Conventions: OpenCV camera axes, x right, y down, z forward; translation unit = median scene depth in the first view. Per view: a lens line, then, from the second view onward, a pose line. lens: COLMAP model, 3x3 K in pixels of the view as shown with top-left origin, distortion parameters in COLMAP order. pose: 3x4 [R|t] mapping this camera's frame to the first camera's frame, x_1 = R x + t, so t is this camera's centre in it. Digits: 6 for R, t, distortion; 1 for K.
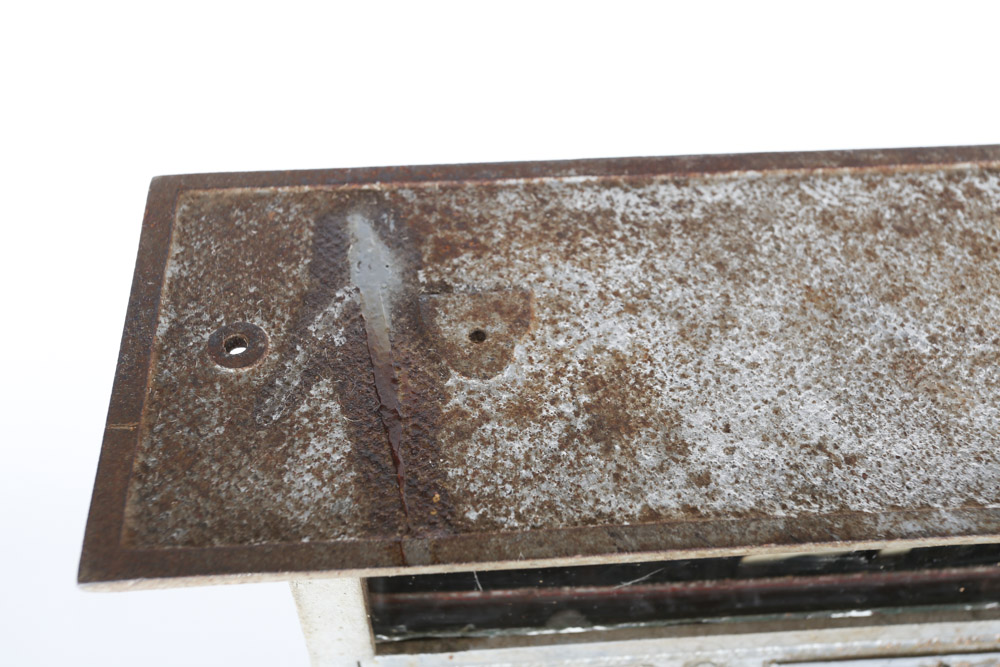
lens RADIAL K [[1090.6, 0, 500.7], [0, 1090.6, 333.9], [0, 0, 1]] dist [0.031035, 0.000000]
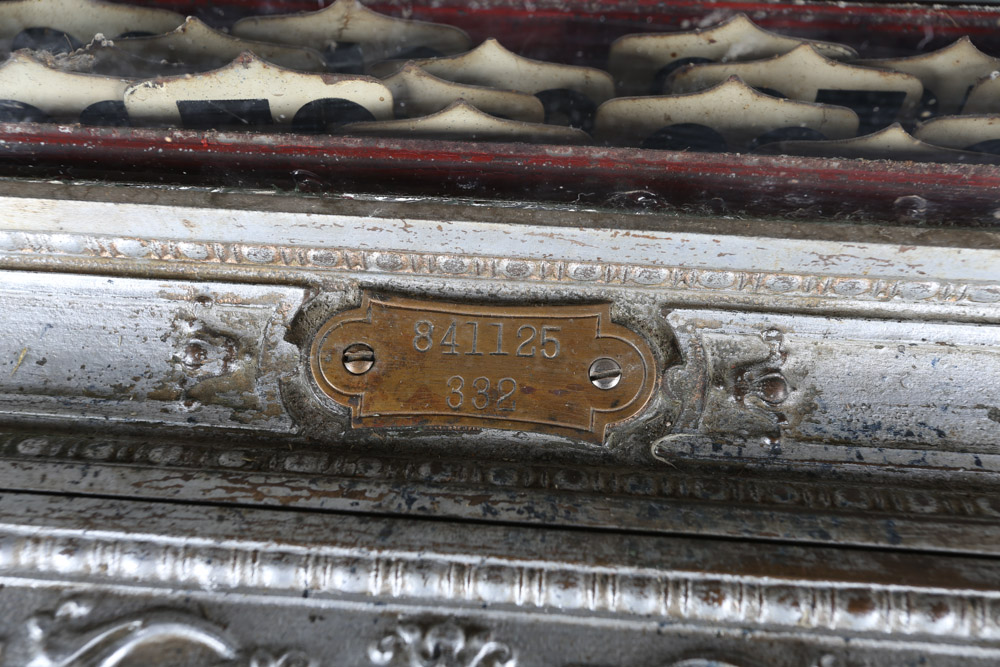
lens RADIAL K [[1090.6, 0, 501.5], [0, 1090.6, 337.9], [0, 0, 1]] dist [0.031035, 0.000000]
pose [[0.989151, 0.104138, -0.103611, 0.769164], [-0.101067, 0.994282, 0.034477, 0.344115], [0.106609, -0.023631, 0.994020, 0.485607]]
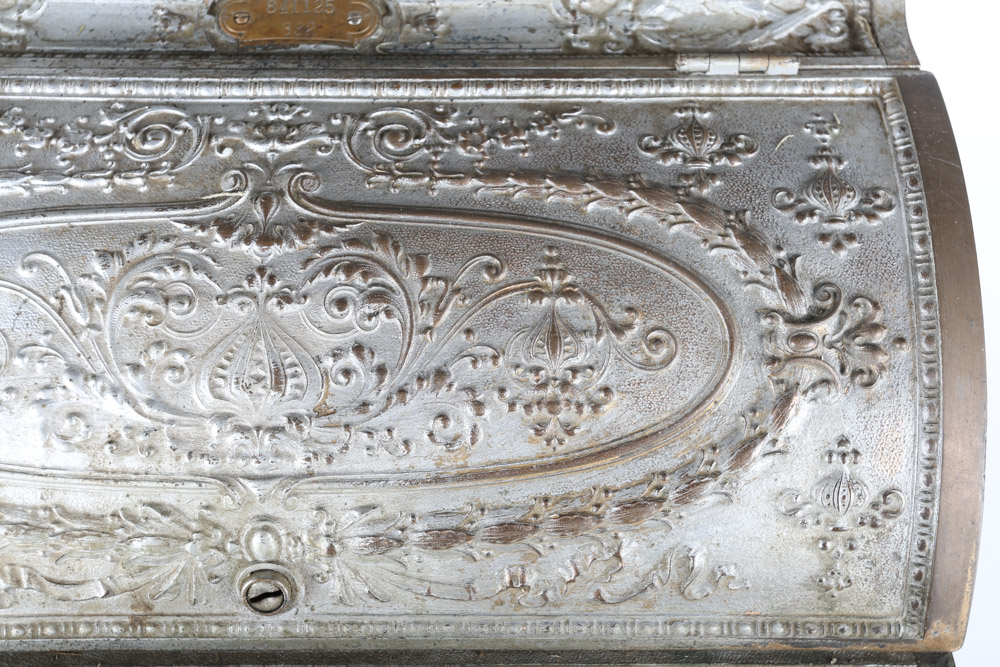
lens RADIAL K [[1090.6, 0, 499.9], [0, 1090.6, 333.7], [0, 0, 1]] dist [0.031035, 0.000000]
pose [[0.997470, 0.043751, -0.056039, 1.082437], [-0.046556, 0.997675, -0.049769, 0.908752], [0.053731, 0.052252, 0.997187, -0.338870]]
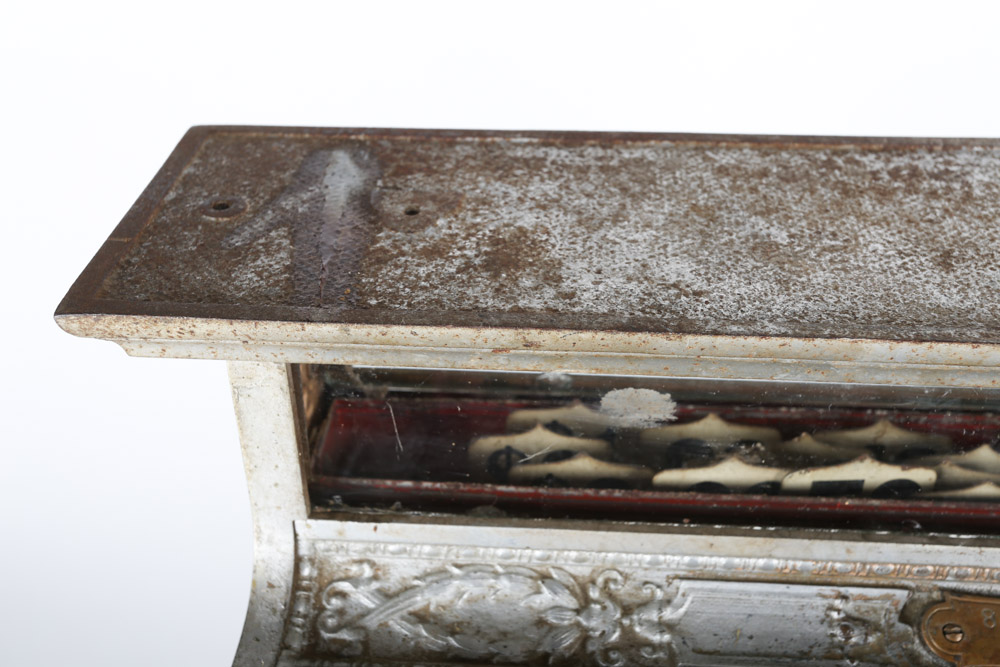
lens RADIAL K [[1090.6, 0, 499.4], [0, 1090.6, 333.8], [0, 0, 1]] dist [0.031035, 0.000000]
pose [[0.990228, 0.056699, -0.127414, 0.239778], [-0.092150, 0.951777, -0.292626, 0.480211], [0.104678, 0.301507, 0.947700, -0.116627]]
